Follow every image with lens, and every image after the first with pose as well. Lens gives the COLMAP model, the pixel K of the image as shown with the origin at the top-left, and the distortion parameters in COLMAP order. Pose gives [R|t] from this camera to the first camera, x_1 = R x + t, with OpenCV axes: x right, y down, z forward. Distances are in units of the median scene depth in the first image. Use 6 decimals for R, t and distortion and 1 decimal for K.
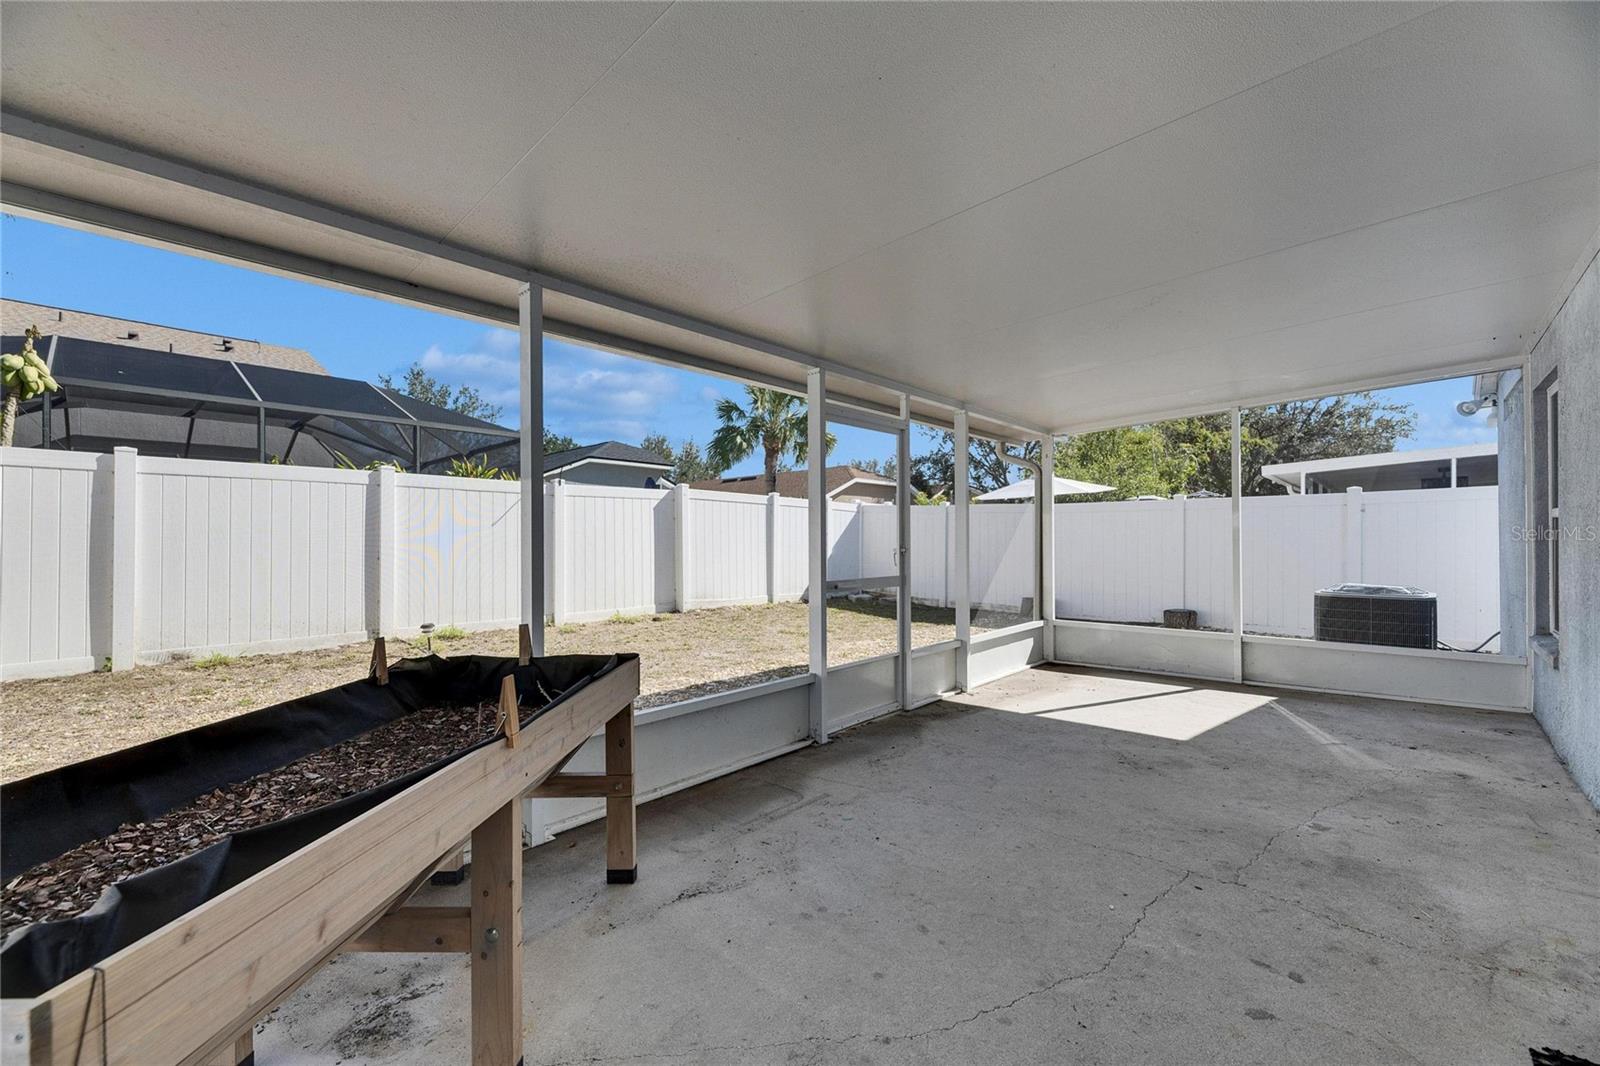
lens RADIAL K [[643.5, 0, 802.1], [0, 643.5, 543.2], [0, 0, 1]] dist [0.010729, -0.005389]
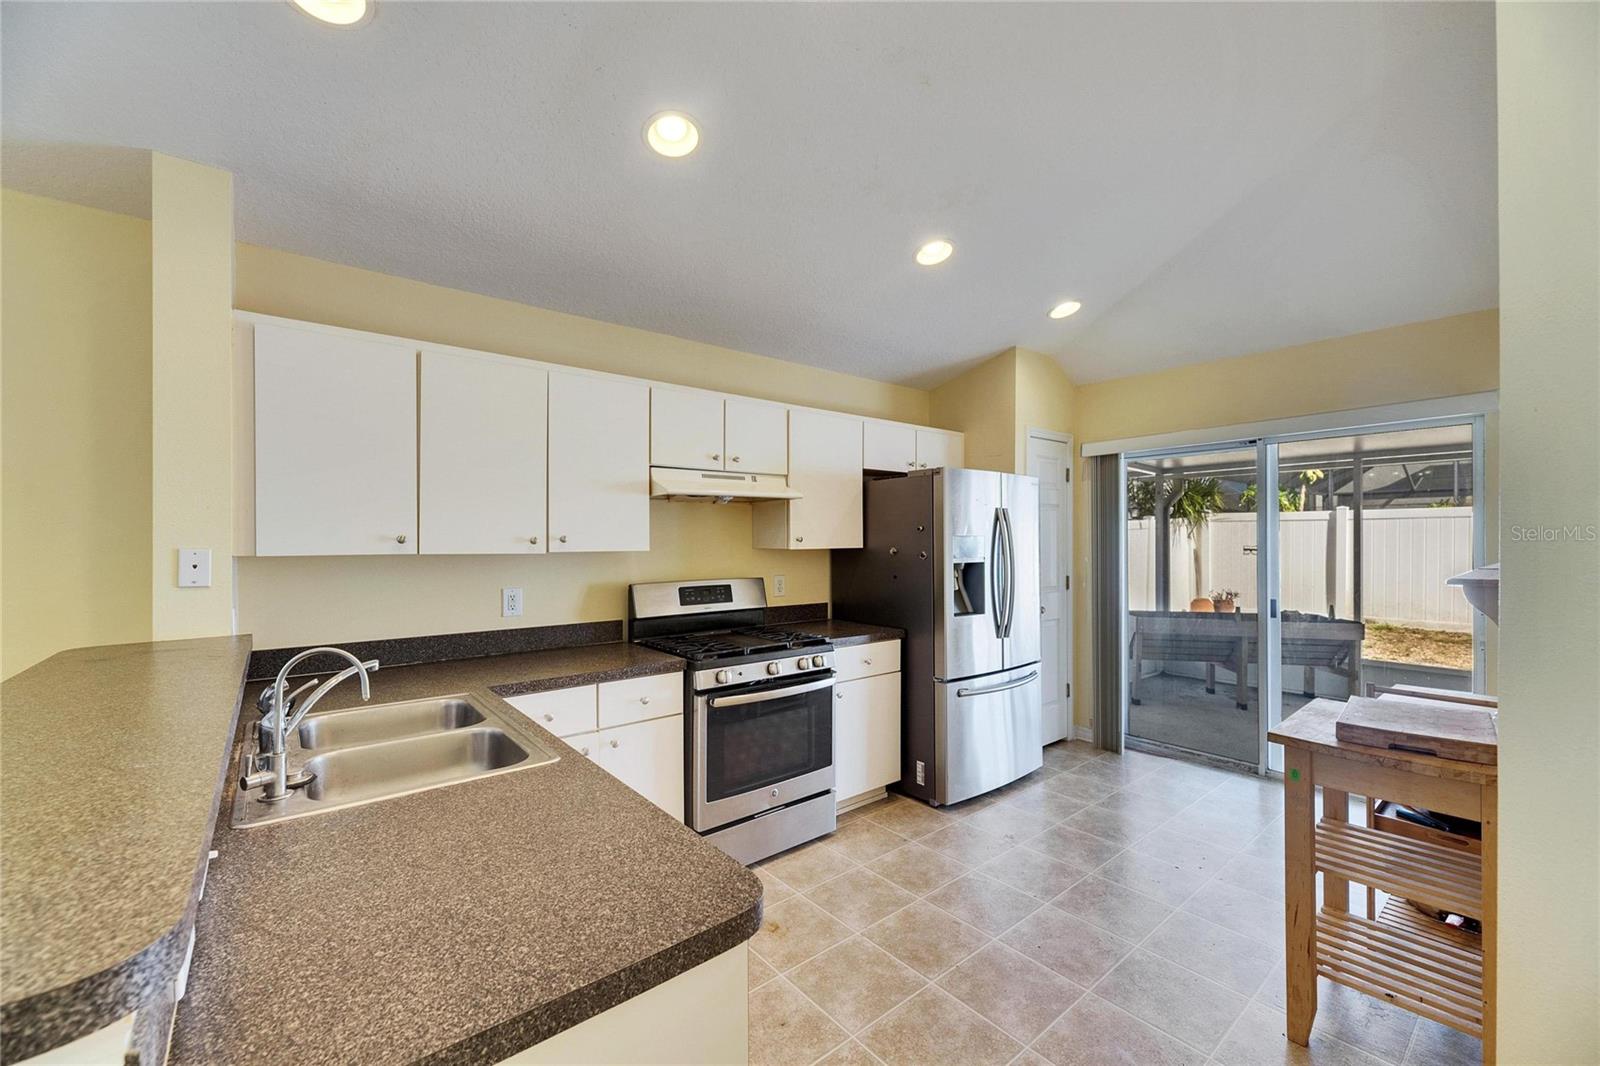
lens RADIAL K [[640.0, 0, 800.6], [0, 640.0, 542.5], [0, 0, 1]] dist [0.003574, -0.000368]
pose [[-0.137301, 0.011824, -0.990459, 1.226889], [0.002373, 0.999930, 0.011608, -0.081748], [0.990527, -0.000756, -0.137319, -0.376258]]
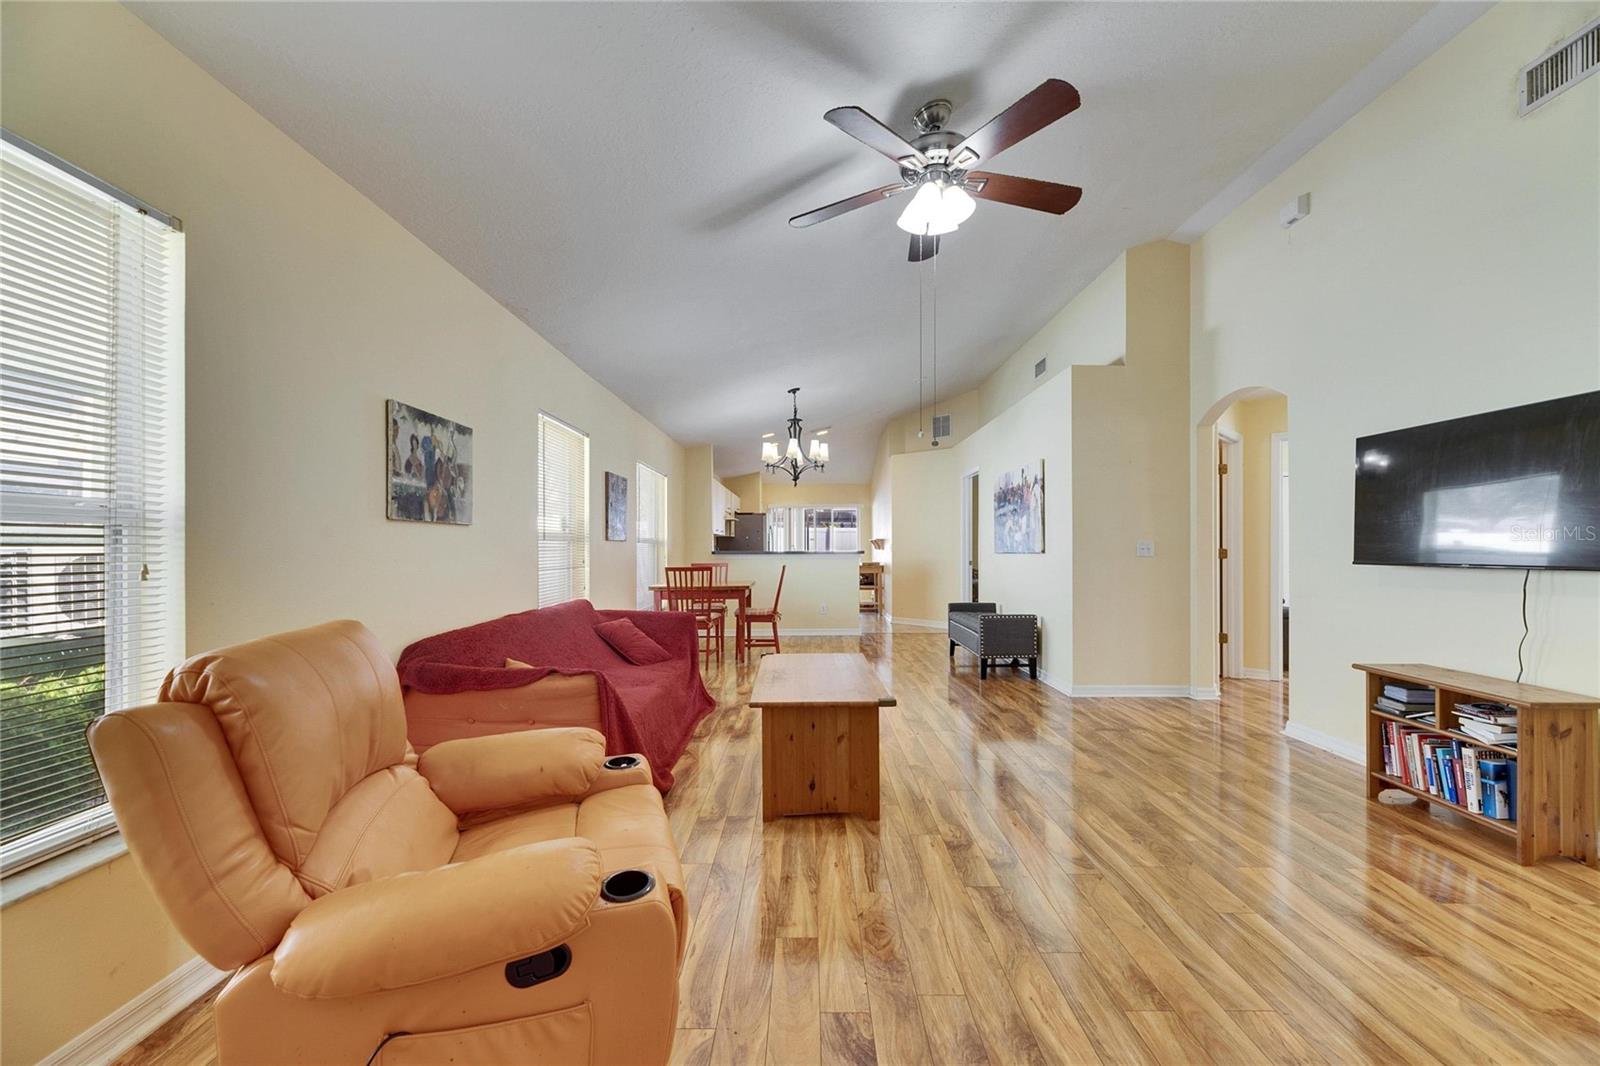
lens RADIAL K [[646.1, 0, 802.0], [0, 646.1, 552.1], [0, 0, 1]] dist [0.013606, -0.005713]
pose [[0.671875, 0.010541, -0.740590, 2.460097], [-0.004347, 0.999938, 0.010288, -0.031895], [0.740652, -0.003693, 0.671879, -1.925915]]
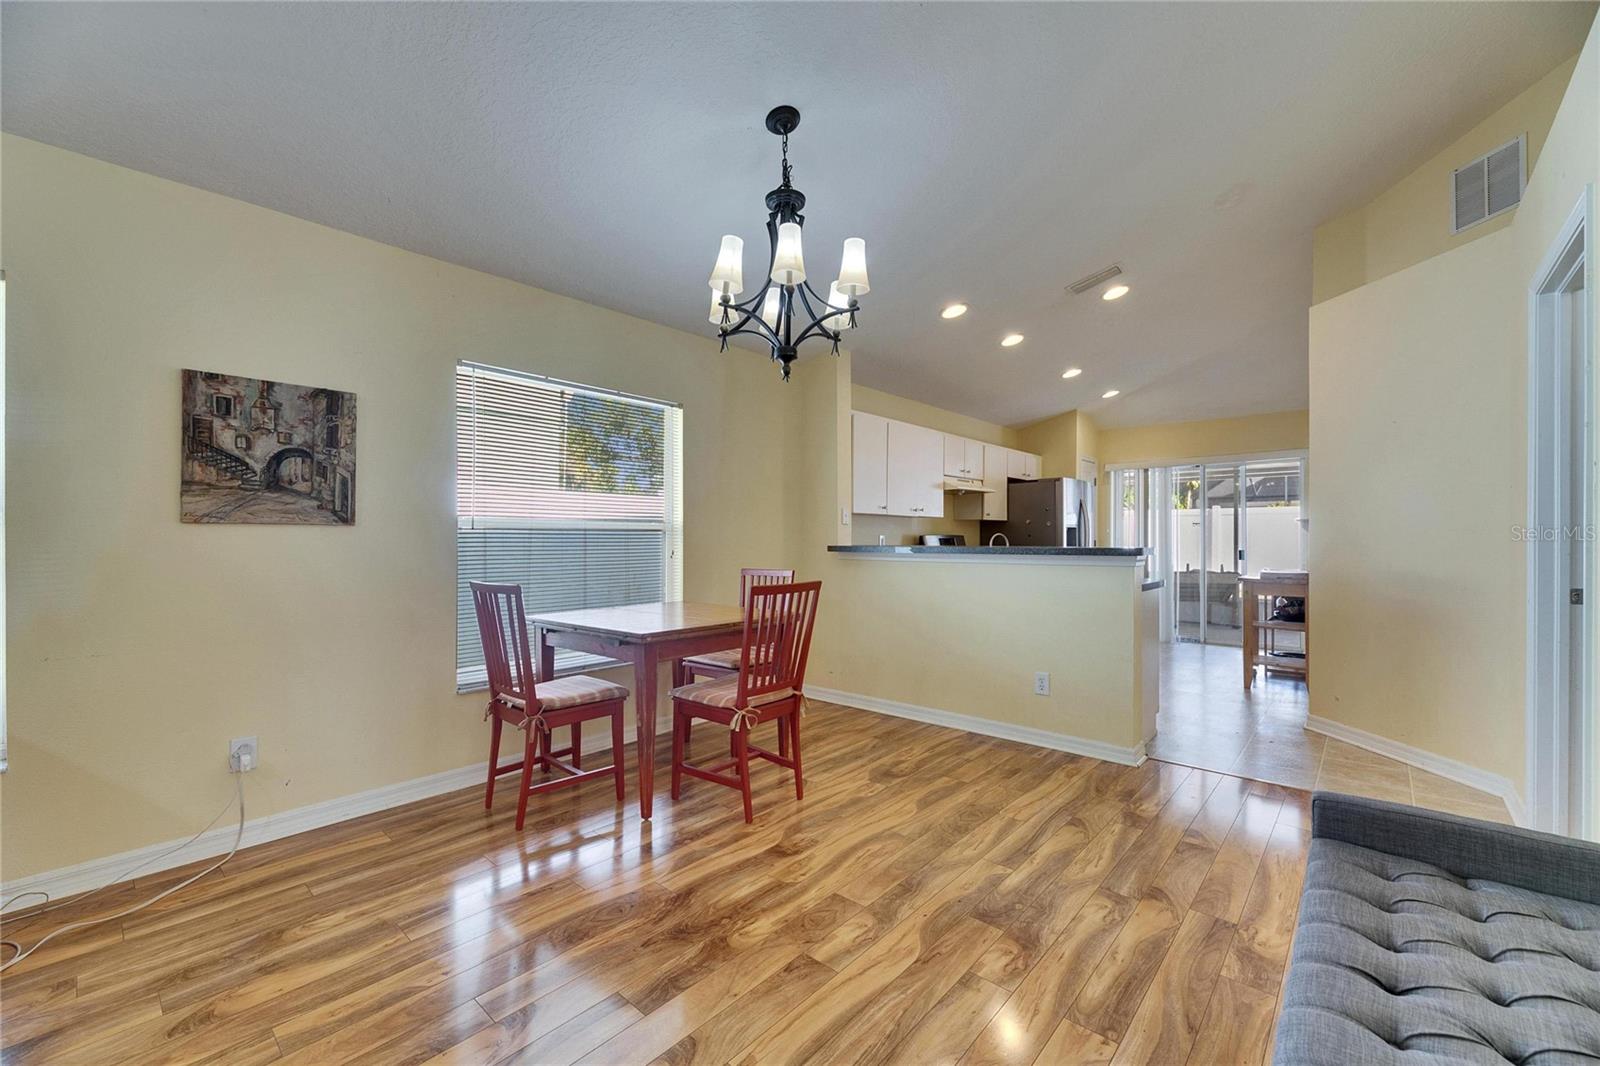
lens RADIAL K [[643.5, 0, 802.1], [0, 643.5, 543.2], [0, 0, 1]] dist [0.010729, -0.005389]
pose [[0.020700, 0.013395, -0.999696, 1.895936], [-0.002137, 0.999909, 0.013354, -0.031348], [0.999783, 0.001860, 0.020727, -0.920553]]
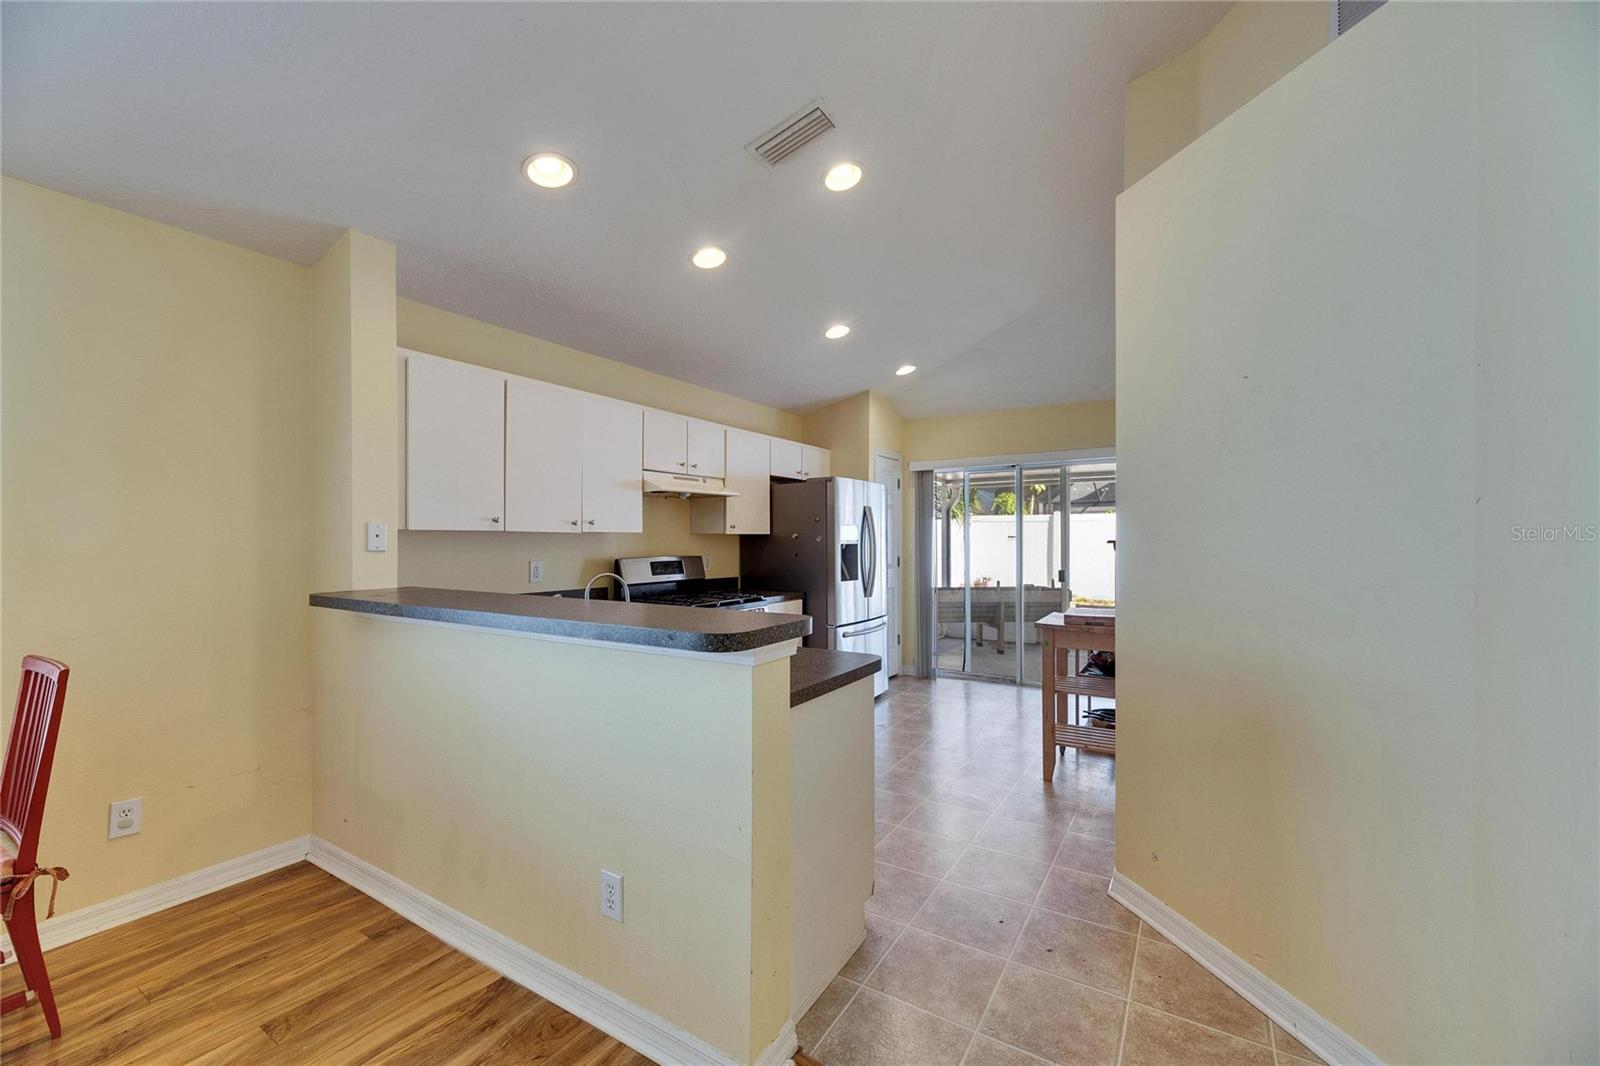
lens RADIAL K [[640.0, 0, 800.6], [0, 640.0, 542.5], [0, 0, 1]] dist [0.003574, -0.000368]
pose [[0.185565, 0.012193, -0.982556, 1.496985], [-0.002762, 0.999926, 0.011887, -0.063827], [0.982628, 0.000509, 0.185584, -0.563521]]
